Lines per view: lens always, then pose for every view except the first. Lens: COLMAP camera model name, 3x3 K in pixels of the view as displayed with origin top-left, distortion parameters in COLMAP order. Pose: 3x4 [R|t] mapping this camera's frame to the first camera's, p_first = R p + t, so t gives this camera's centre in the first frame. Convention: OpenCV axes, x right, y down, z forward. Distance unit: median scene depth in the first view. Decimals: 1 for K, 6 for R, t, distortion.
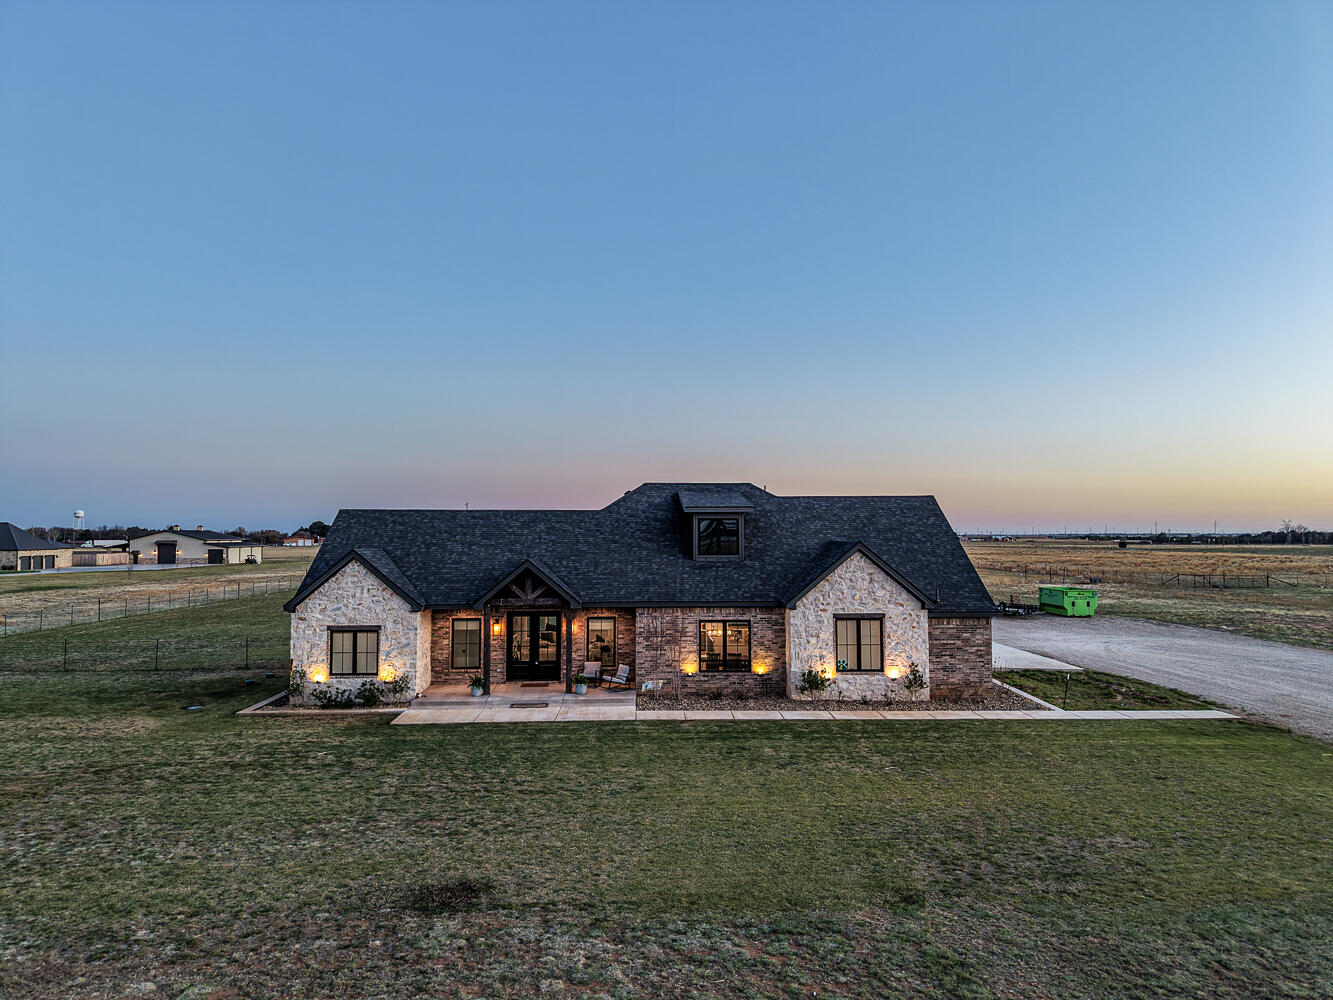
lens RADIAL K [[903.9, 0, 666.5], [0, 903.9, 500.0], [0, 0, 1]] dist [0.085009, -0.114432]
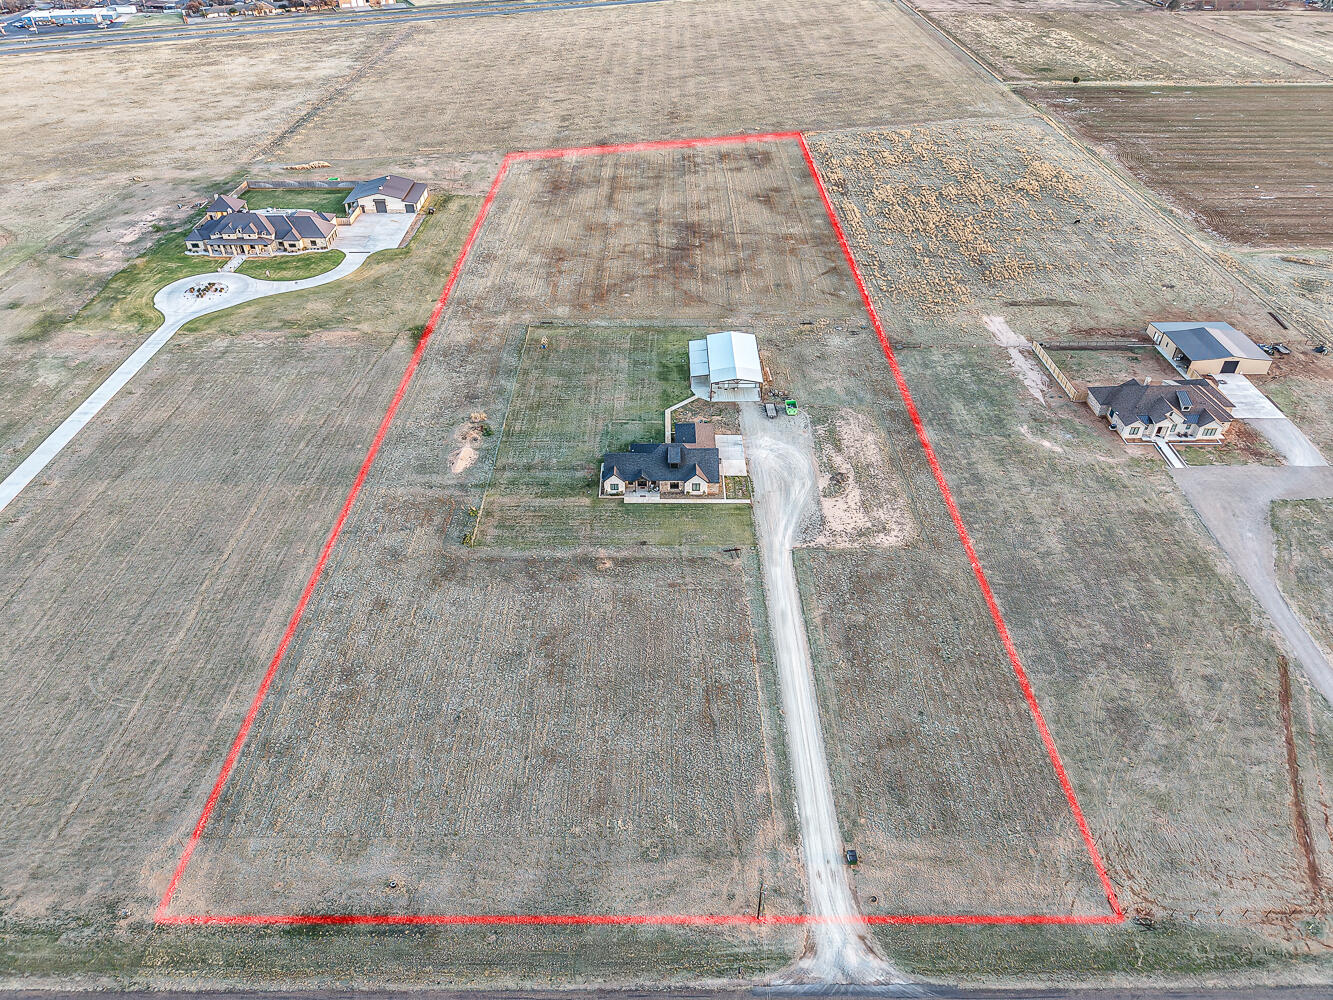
lens RADIAL K [[886.5, 0, 666.5], [0, 886.5, 500.0], [0, 0, 1]] dist [0.044668, -0.046063]
pose [[0.999485, 0.022166, -0.023202, 0.150211], [-0.002518, 0.775019, 0.631933, -3.507349], [0.031989, -0.631549, 0.774676, -3.649216]]
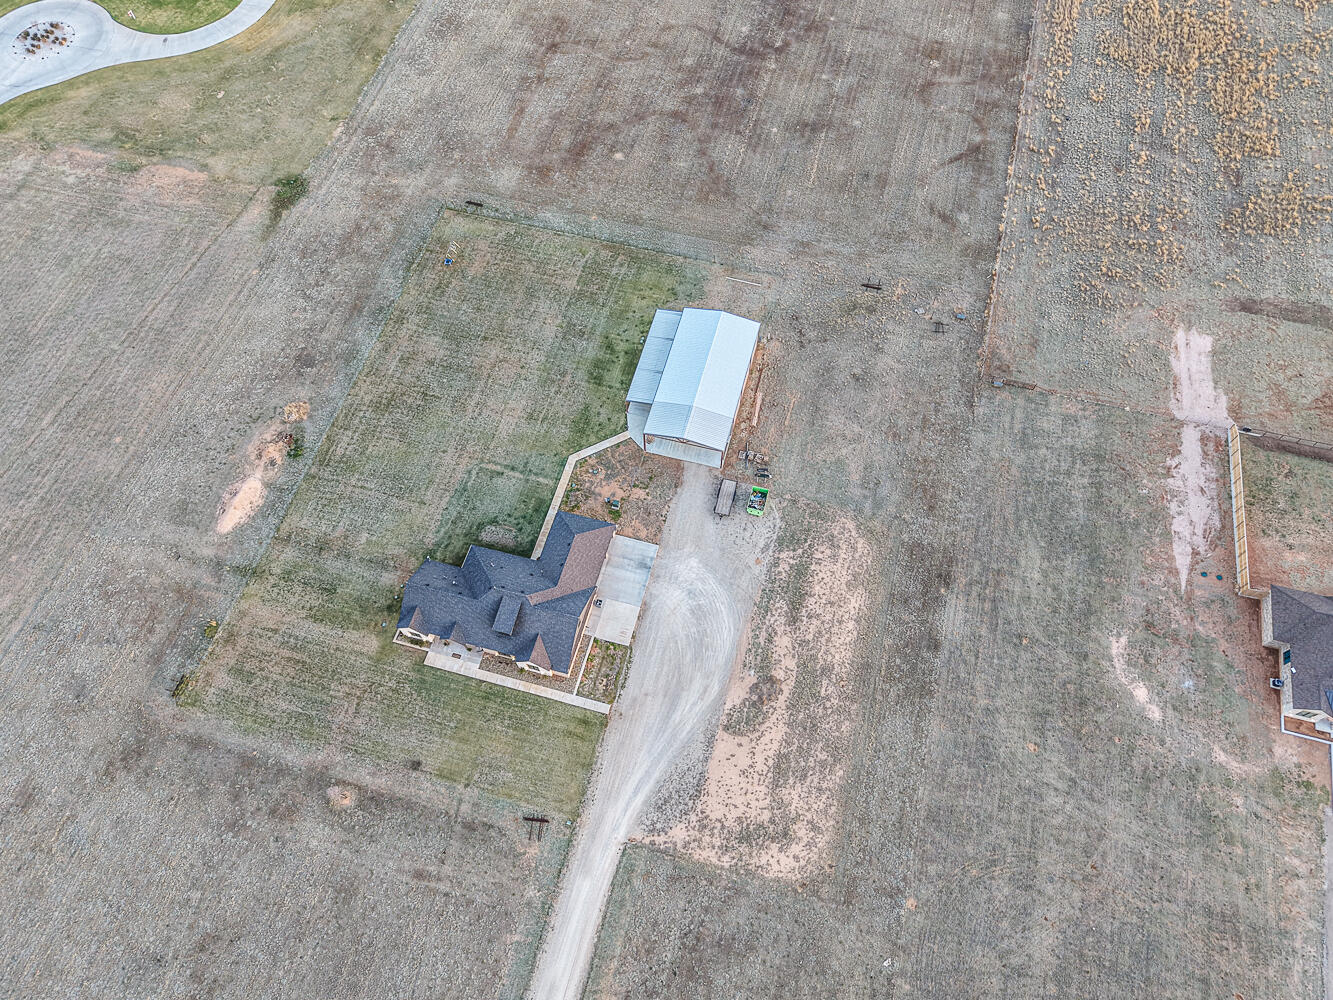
lens RADIAL K [[901.1, 0, 666.5], [0, 901.1, 500.0], [0, 0, 1]] dist [0.004665, -0.000525]
pose [[0.954585, 0.261233, -0.143262, 1.120882], [0.013580, 0.442197, 0.896815, -3.621624], [0.297628, -0.858032, 0.418567, 0.149554]]
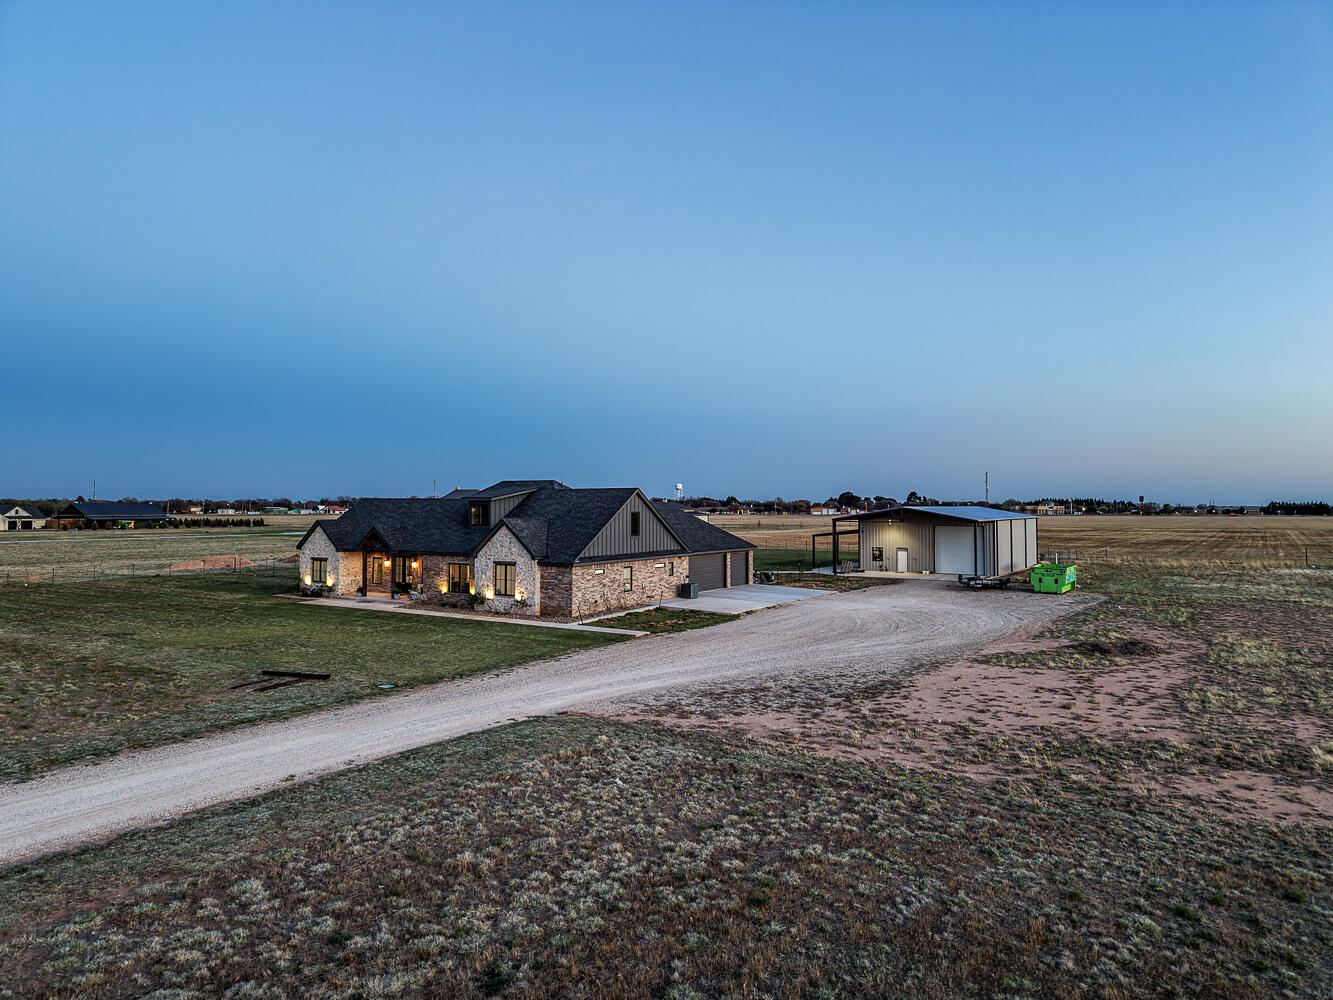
lens RADIAL K [[903.9, 0, 666.5], [0, 903.9, 500.0], [0, 0, 1]] dist [0.085009, -0.114432]
pose [[0.822612, 0.001003, -0.568602, 1.400549], [0.017950, 0.999454, 0.027731, -0.031284], [0.568320, -0.033018, 0.822145, -0.213498]]
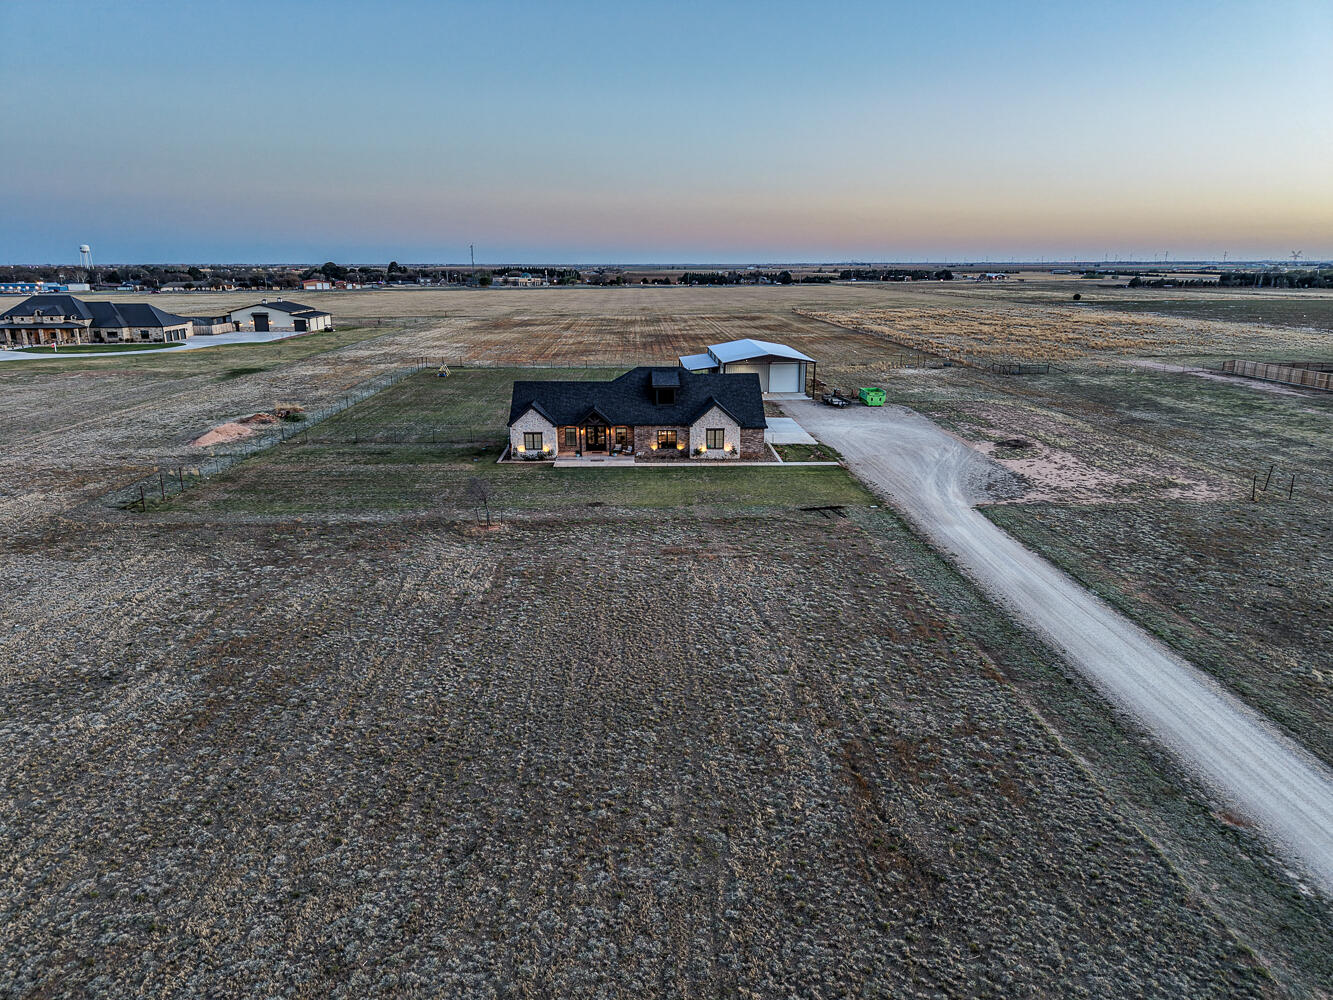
lens RADIAL K [[901.1, 0, 666.5], [0, 901.1, 500.0], [0, 0, 1]] dist [0.004665, -0.000525]
pose [[0.999984, 0.002930, 0.004774, 0.050459], [-0.004190, 0.956924, 0.290307, -0.451902], [-0.003718, -0.290323, 0.956922, -1.648845]]
